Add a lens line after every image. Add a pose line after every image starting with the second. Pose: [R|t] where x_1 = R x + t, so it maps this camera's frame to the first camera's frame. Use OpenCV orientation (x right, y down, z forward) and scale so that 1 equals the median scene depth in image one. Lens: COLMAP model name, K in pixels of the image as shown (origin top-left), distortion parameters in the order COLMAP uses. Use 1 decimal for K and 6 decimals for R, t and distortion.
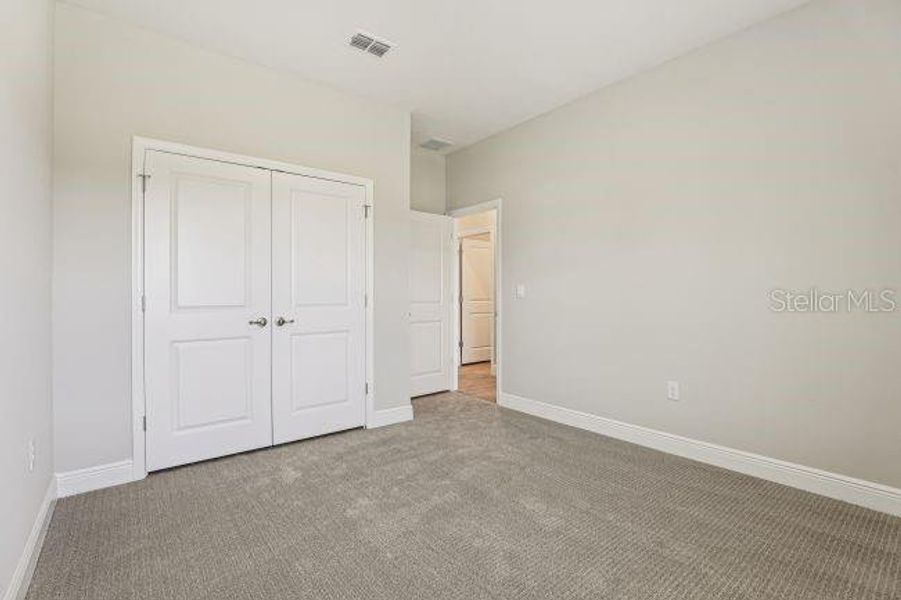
lens RADIAL K [[404.2, 0, 447.0], [0, 404.2, 286.9], [0, 0, 1]] dist [-0.000100, 0.000059]
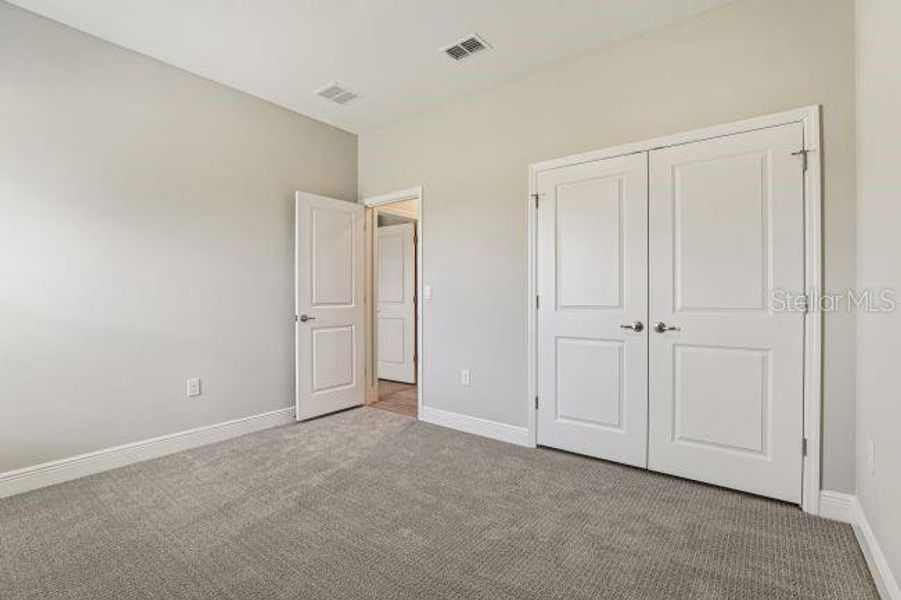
lens RADIAL K [[426.7, 0, 453.9], [0, 426.7, 296.9], [0, 0, 1]] dist [-0.000266, 0.000106]
pose [[0.273286, 0.007876, -0.961900, 0.336366], [0.014561, 0.999818, 0.012324, 0.004346], [0.961822, -0.017375, 0.273122, 0.359623]]
